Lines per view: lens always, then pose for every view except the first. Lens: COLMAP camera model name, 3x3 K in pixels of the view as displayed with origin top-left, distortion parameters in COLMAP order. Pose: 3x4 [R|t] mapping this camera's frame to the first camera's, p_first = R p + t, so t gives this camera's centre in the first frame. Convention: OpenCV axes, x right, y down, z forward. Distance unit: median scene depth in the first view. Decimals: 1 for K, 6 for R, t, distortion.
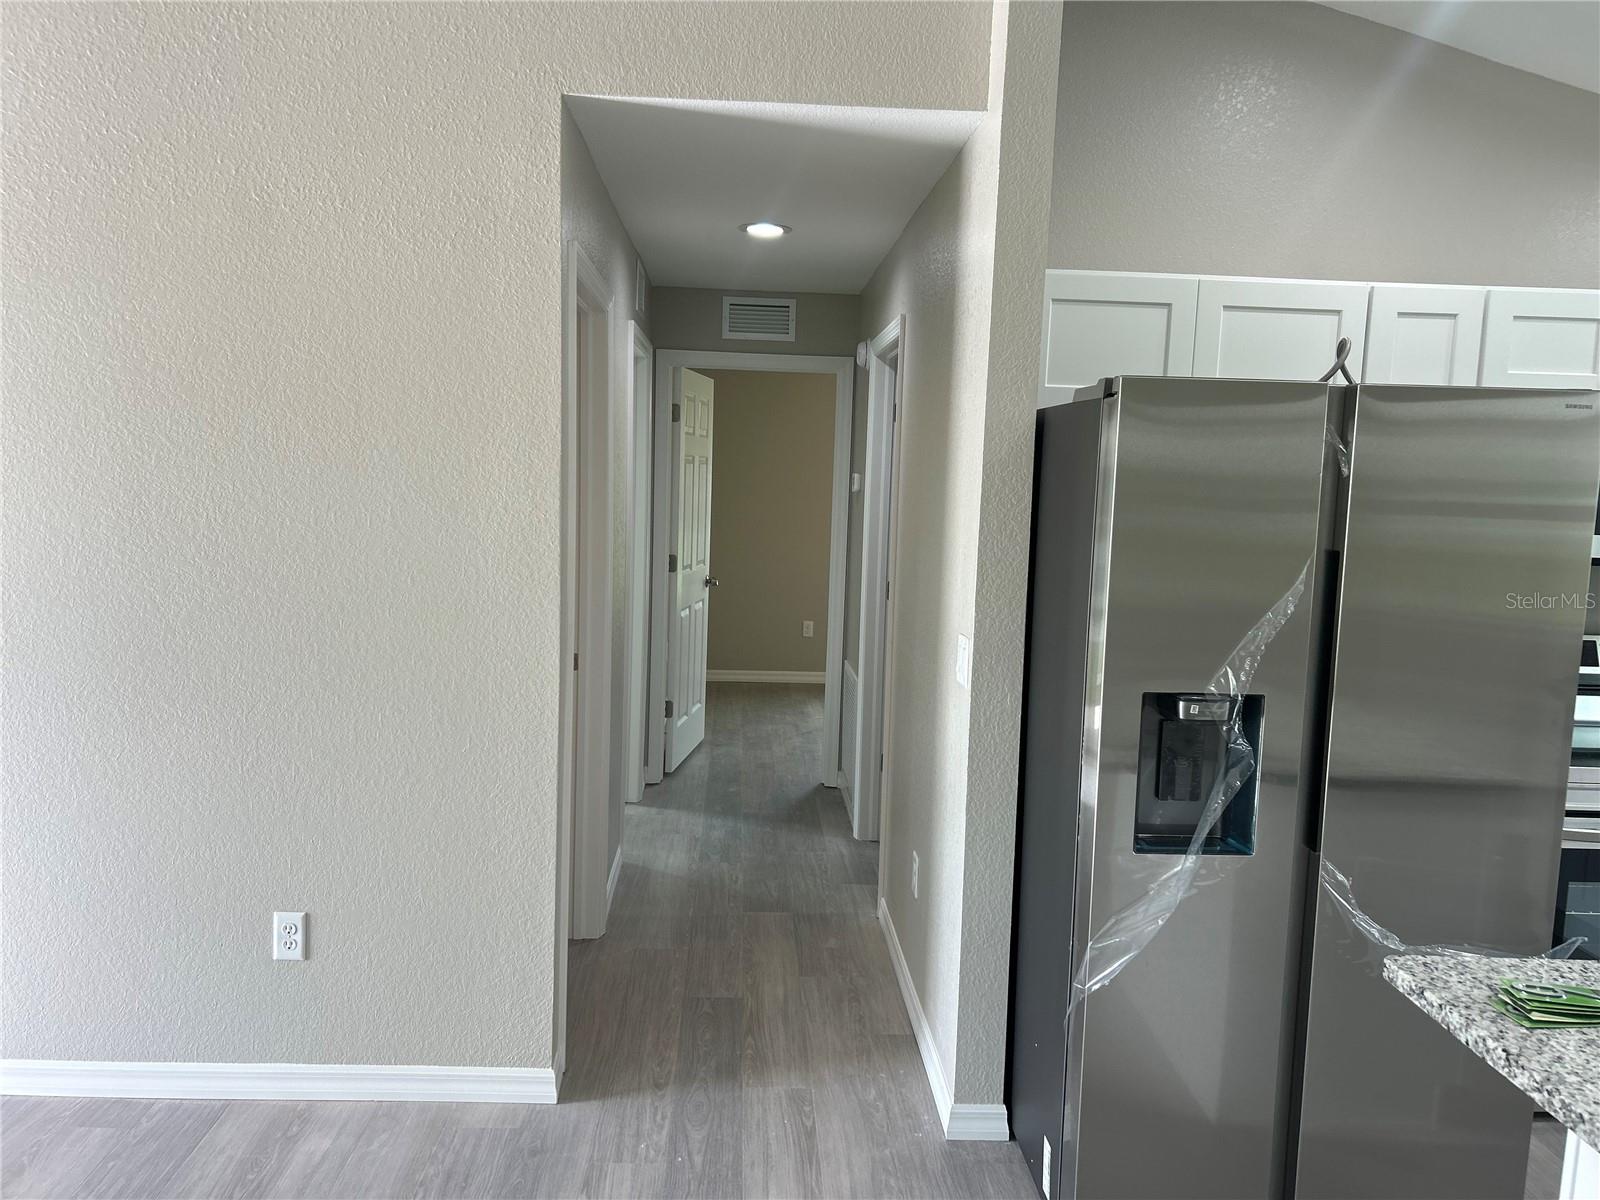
lens RADIAL K [[1327.7, 0, 802.2], [0, 1327.7, 595.4], [0, 0, 1]] dist [-0.001791, -0.002132]
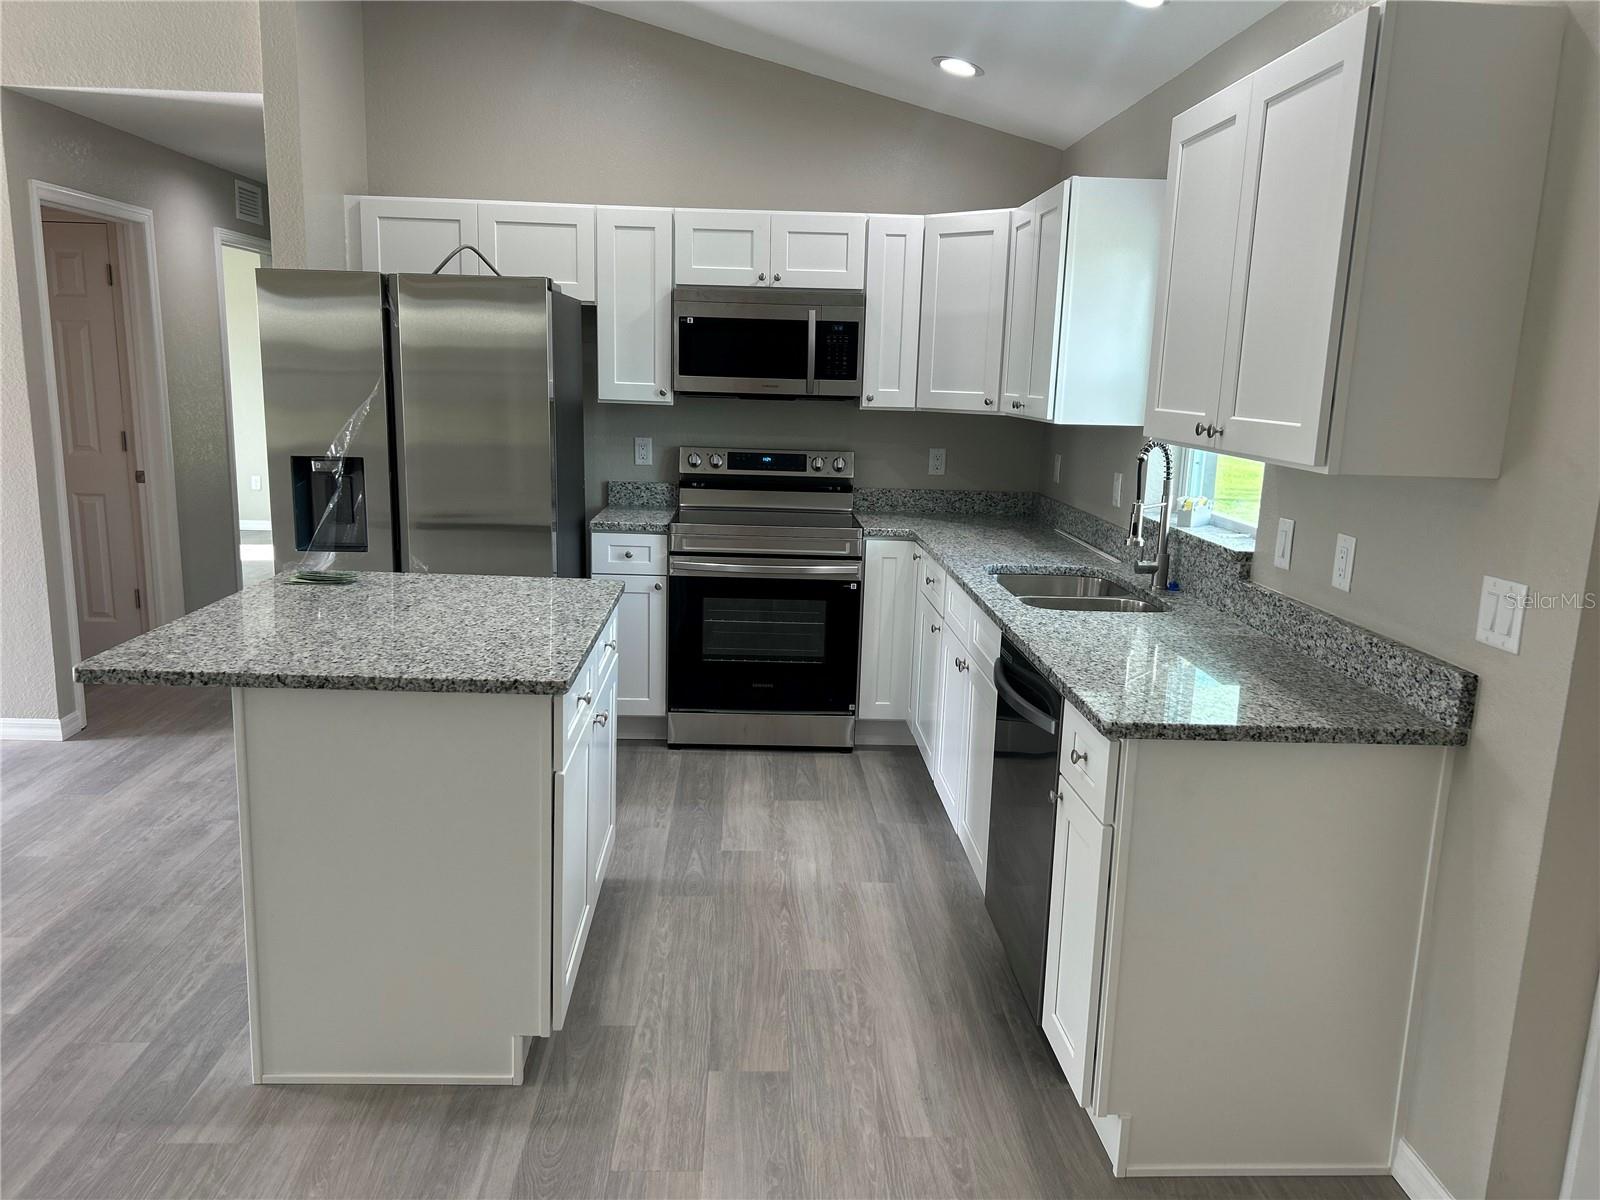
lens RADIAL K [[1200.7, 0, 797.6], [0, 1200.7, 603.4], [0, 0, 1]] dist [0.016608, -0.009680]
pose [[0.999648, -0.005441, -0.025961, 0.750371], [0.007352, 0.997223, 0.074104, 0.121048], [0.025486, -0.074268, 0.996913, -0.414956]]
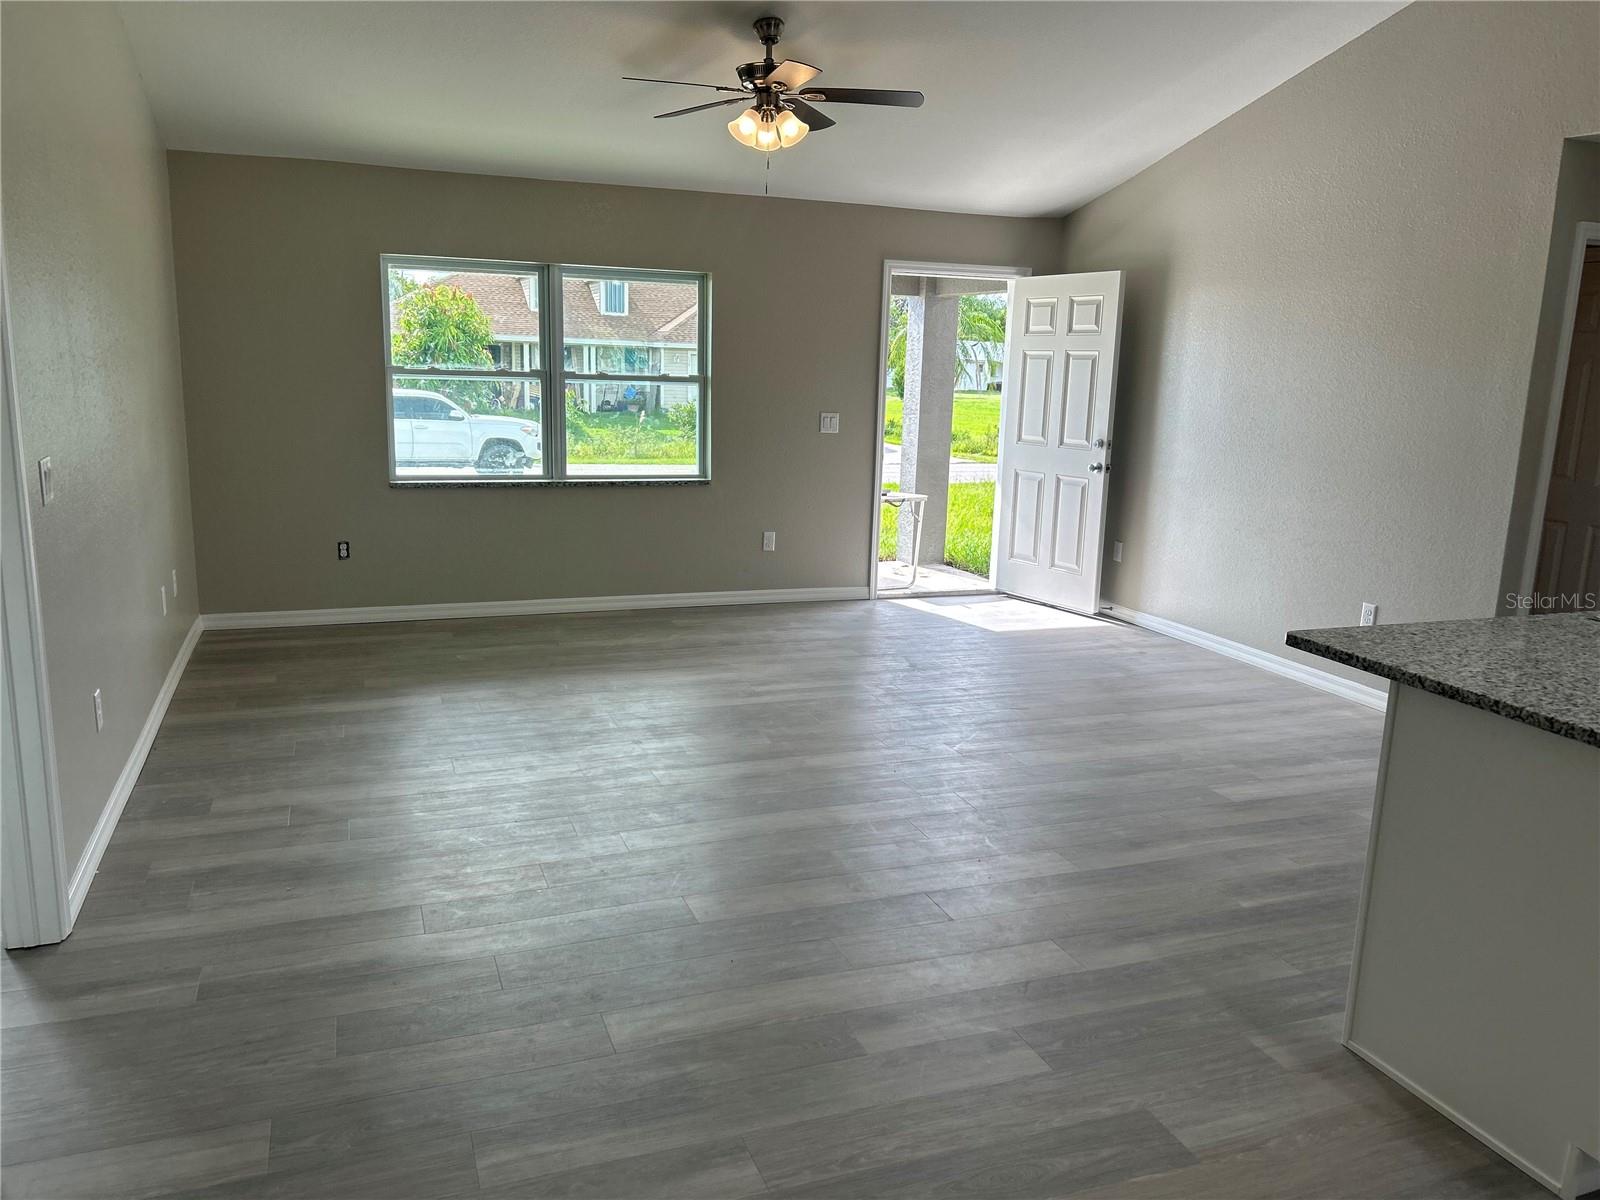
lens RADIAL K [[1200.7, 0, 791.0], [0, 1200.7, 604.7], [0, 0, 1]] dist [0.016608, -0.009680]
pose [[0.290301, 0.163534, -0.942858, 1.015832], [-0.128407, 0.983036, 0.130967, 0.122080], [0.948281, 0.083050, 0.306375, -0.319102]]
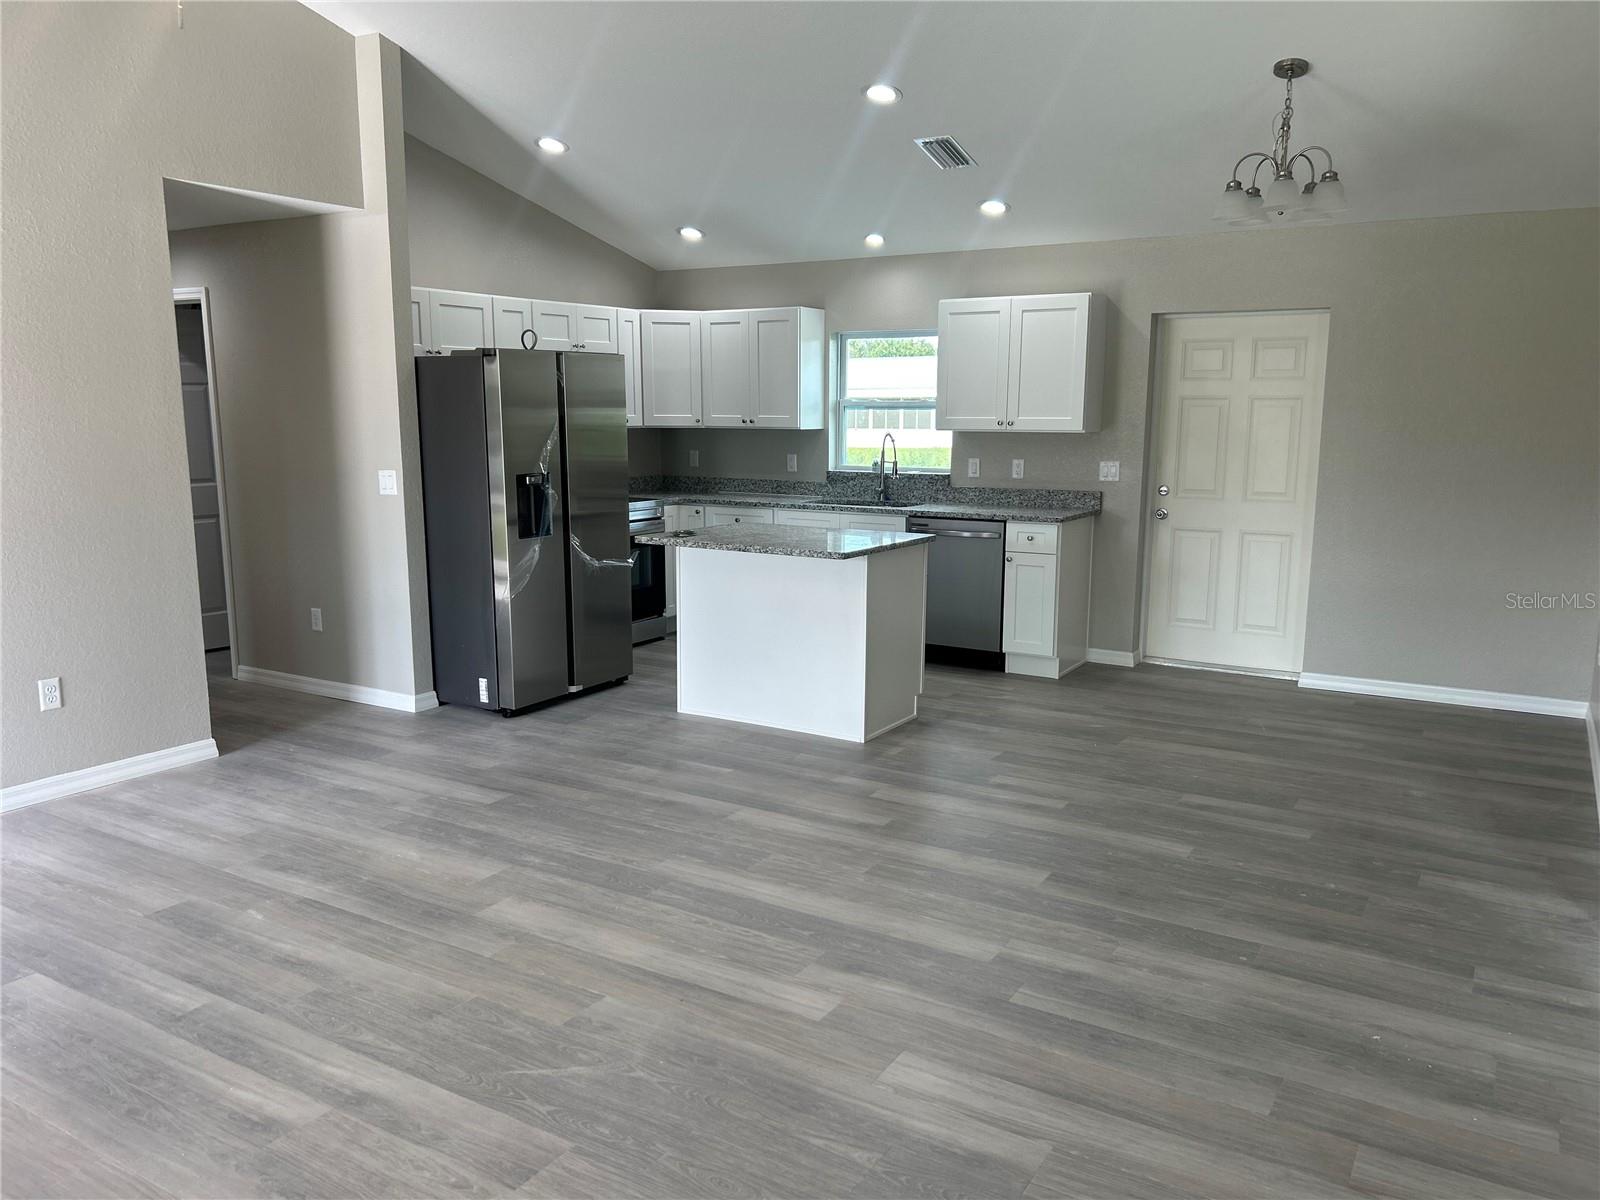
lens RADIAL K [[1200.7, 0, 790.4], [0, 1200.7, 600.0], [0, 0, 1]] dist [0.016608, -0.009680]
pose [[0.577676, -0.169959, 0.798376, -1.013422], [0.115193, 0.985269, 0.126395, 0.063734], [-0.808097, 0.018951, 0.588744, -0.579937]]
